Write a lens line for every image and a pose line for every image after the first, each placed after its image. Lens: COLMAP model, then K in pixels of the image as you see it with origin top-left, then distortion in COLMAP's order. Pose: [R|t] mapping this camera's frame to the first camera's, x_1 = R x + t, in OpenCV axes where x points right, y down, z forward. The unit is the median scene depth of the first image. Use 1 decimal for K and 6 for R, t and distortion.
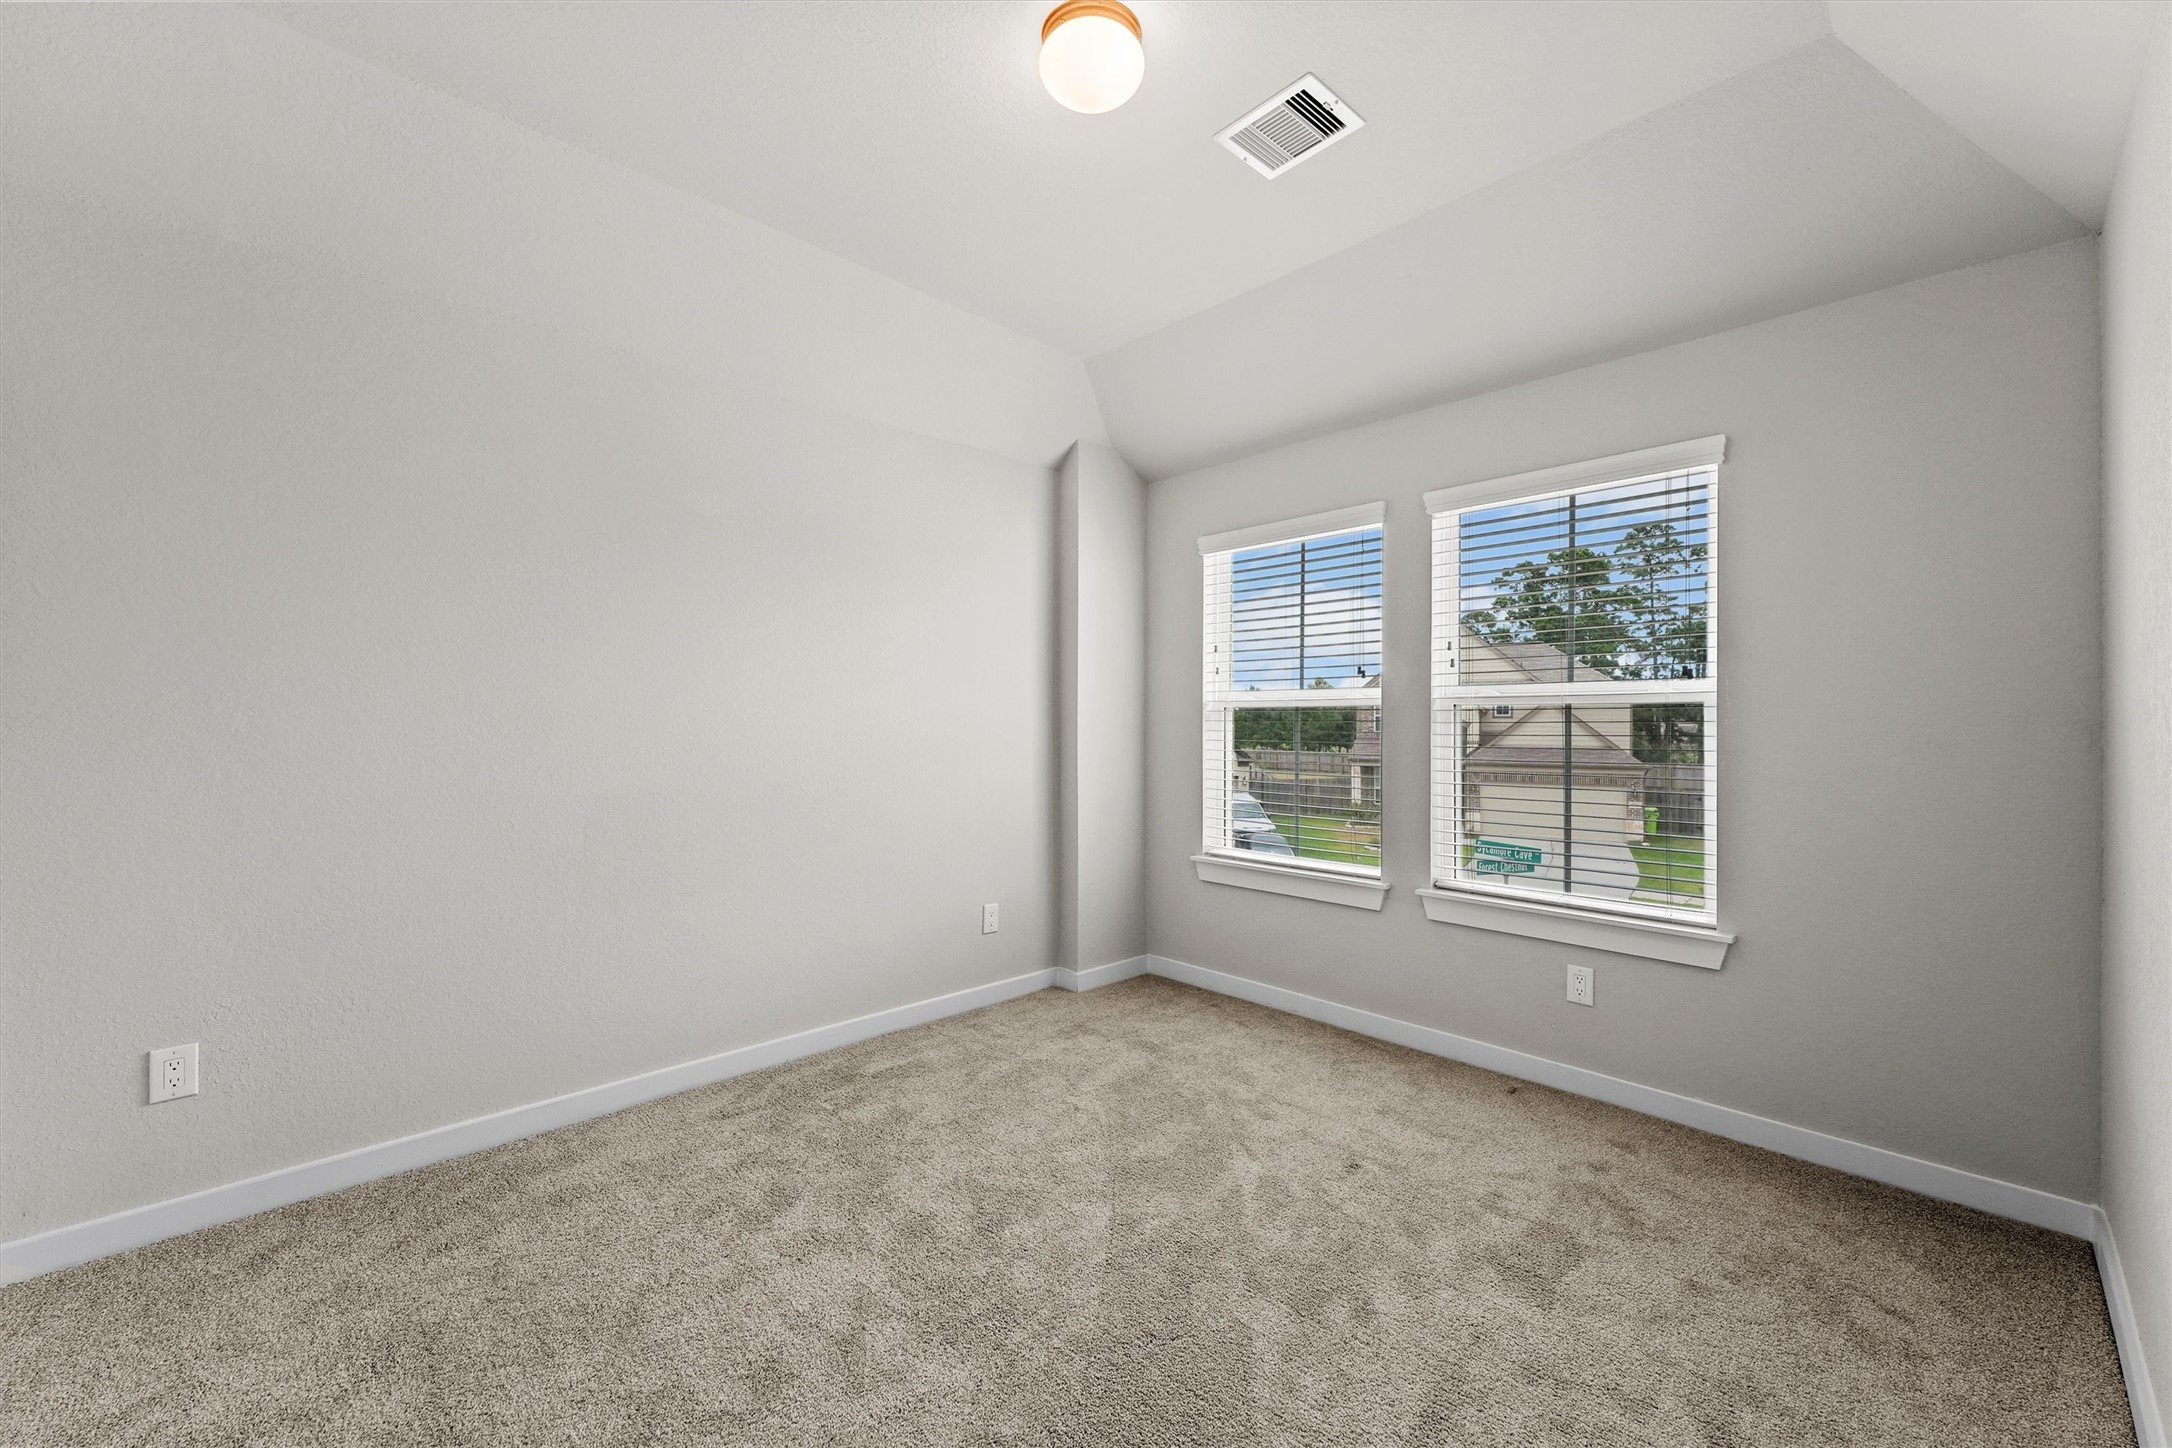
lens RADIAL K [[1053.6, 0, 1086.0], [0, 1053.6, 724.0], [0, 0, 1]] dist [-0.000192, 0.000024]
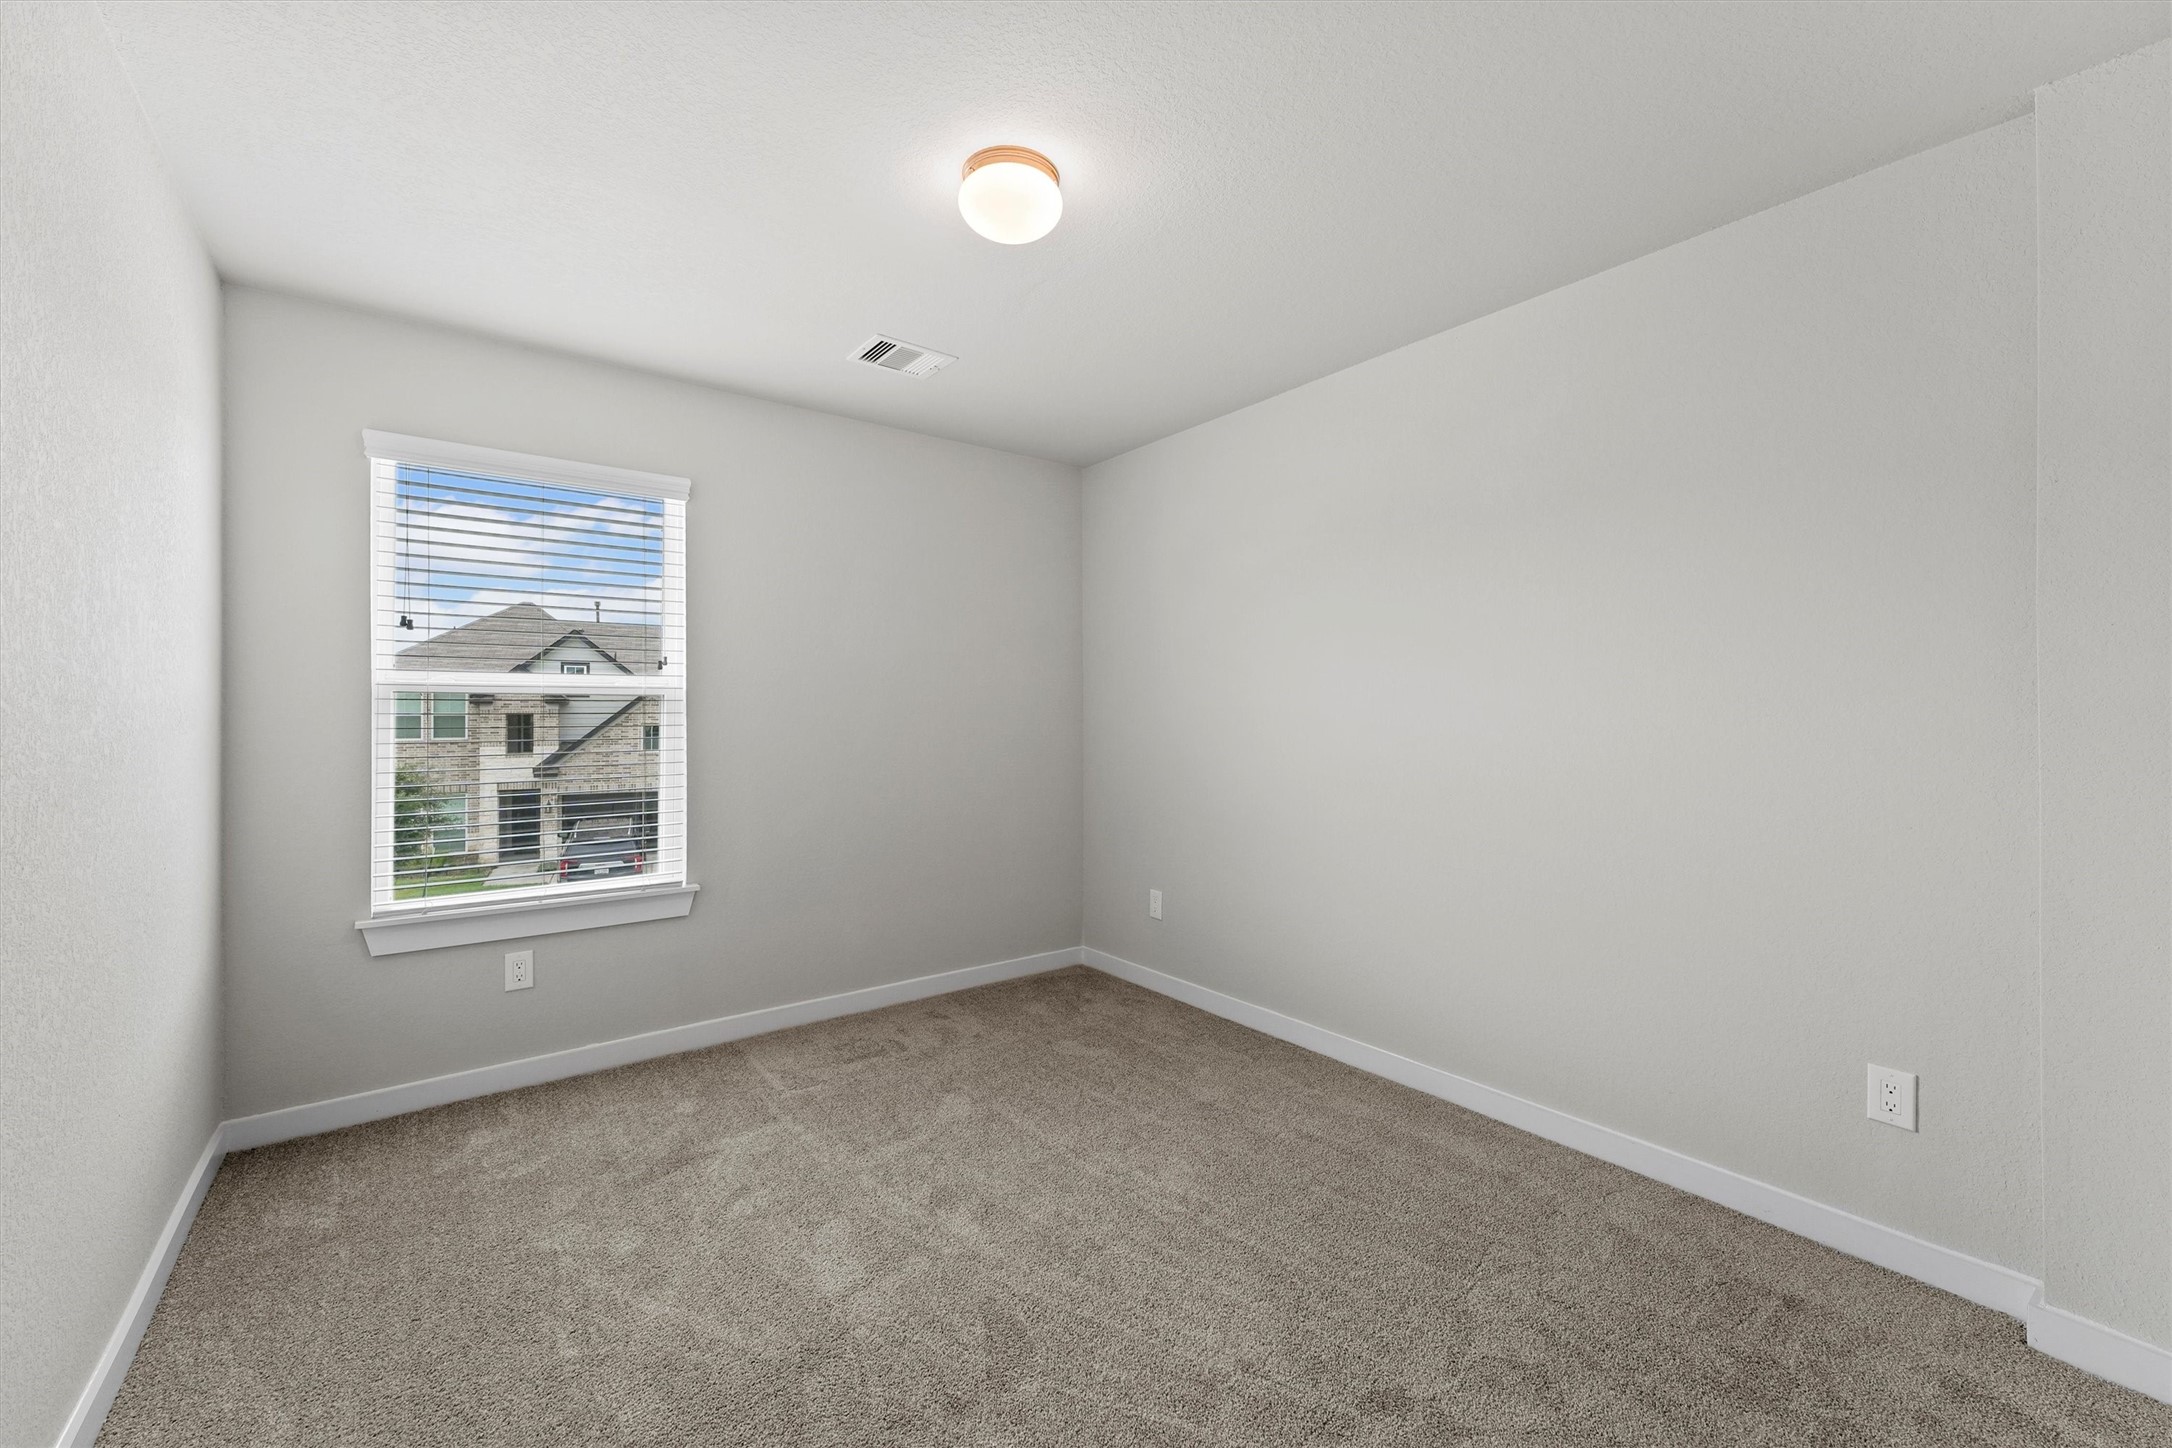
lens RADIAL K [[867.9, 0, 1086.0], [0, 867.9, 724.0], [0, 0, 1]] dist [-0.000833, -0.000074]
pose [[0.011004, -0.013172, 0.999853, -0.405425], [0.000038, 0.999913, 0.013172, -0.002840], [-0.999939, -0.000107, 0.011003, 0.530059]]
